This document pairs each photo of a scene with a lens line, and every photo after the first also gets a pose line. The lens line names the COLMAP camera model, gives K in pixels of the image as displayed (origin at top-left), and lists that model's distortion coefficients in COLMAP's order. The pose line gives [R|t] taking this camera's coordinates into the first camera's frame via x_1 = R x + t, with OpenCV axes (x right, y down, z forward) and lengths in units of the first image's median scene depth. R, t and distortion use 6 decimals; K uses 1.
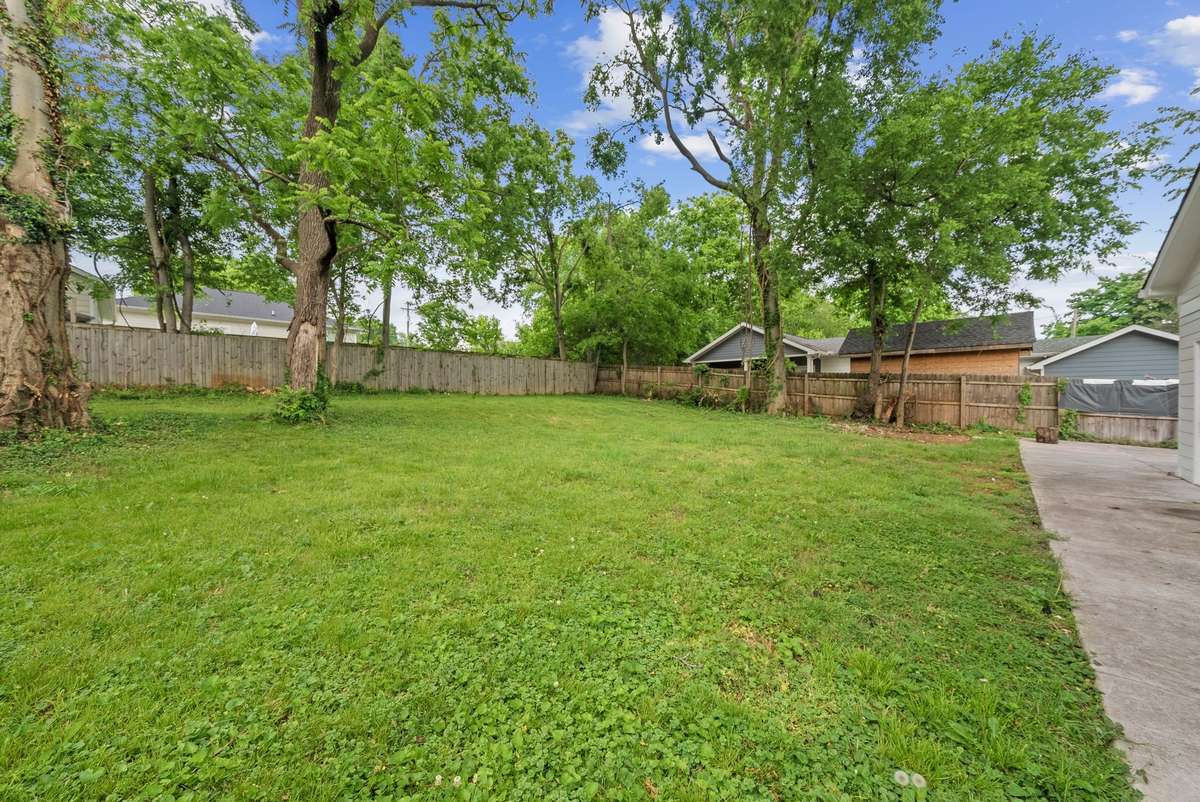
lens RADIAL K [[435.0, 0, 602.4], [0, 435.0, 397.7], [0, 0, 1]] dist [-0.005963, -0.000035]
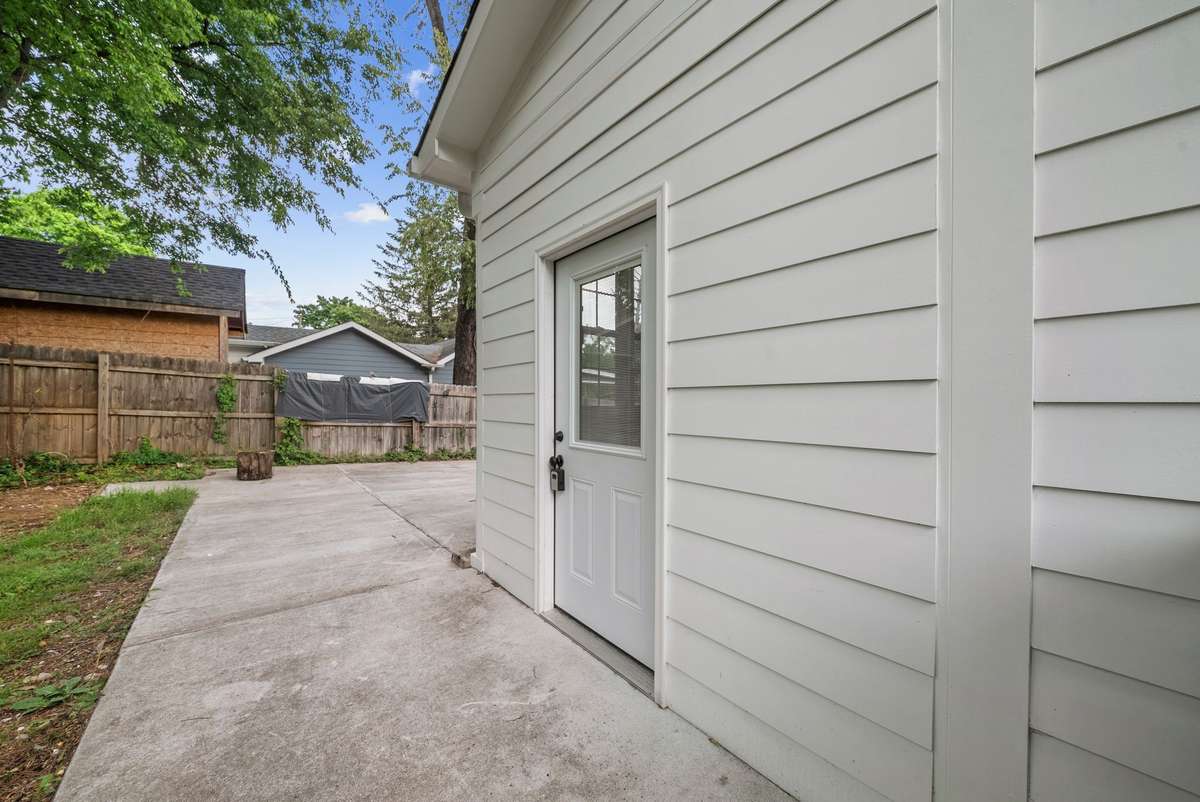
lens RADIAL K [[435.0, 0, 611.1], [0, 435.0, 398.6], [0, 0, 1]] dist [-0.005963, -0.000035]
pose [[0.118296, 0.004577, 0.992968, 0.424728], [0.001419, 0.999988, -0.004778, 0.002057], [-0.992977, 0.001974, 0.118288, 0.383384]]
